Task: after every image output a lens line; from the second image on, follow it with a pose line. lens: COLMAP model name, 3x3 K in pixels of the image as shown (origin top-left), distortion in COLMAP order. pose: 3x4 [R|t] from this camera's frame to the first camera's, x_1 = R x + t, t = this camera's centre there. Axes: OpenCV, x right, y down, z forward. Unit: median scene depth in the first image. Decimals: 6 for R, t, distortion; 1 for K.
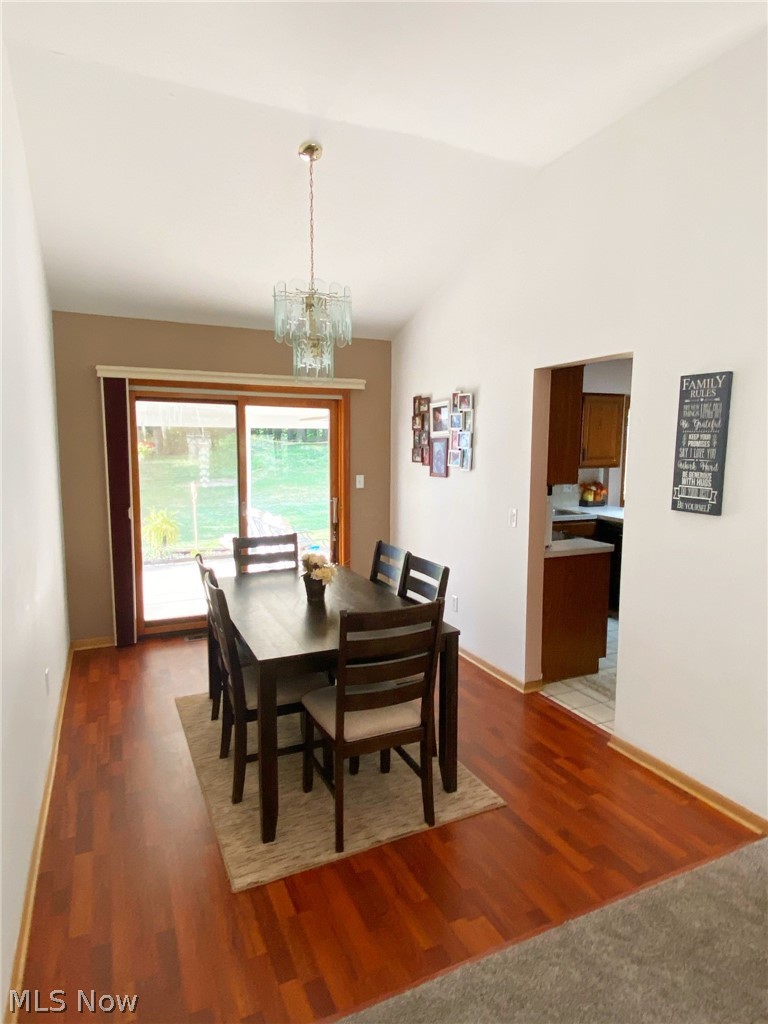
lens RADIAL K [[610.5, 0, 384.0], [0, 610.5, 512.0], [0, 0, 1]] dist [0.099157, -0.000057]
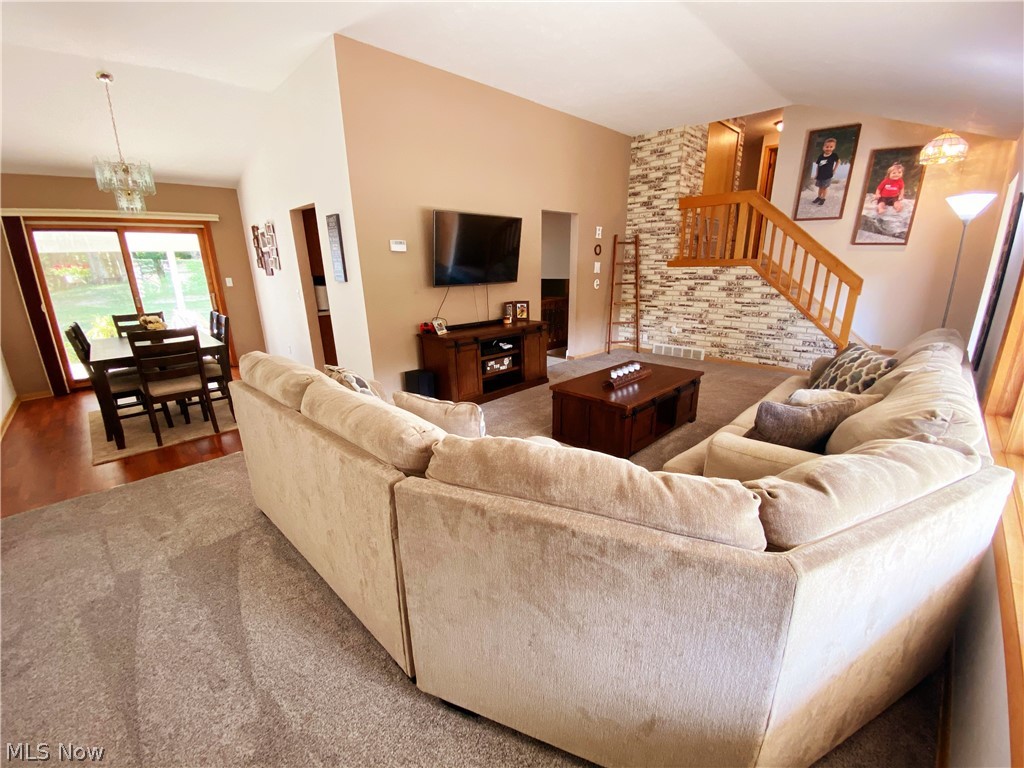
lens RADIAL K [[405.3, 0, 512.0], [0, 405.3, 384.0], [0, 0, 1]] dist [0.001179, -0.013824]
pose [[0.923338, -0.124094, 0.363384, 0.262522], [0.059024, 0.980961, 0.185017, 0.068506], [-0.379425, -0.149385, 0.913083, -0.315402]]
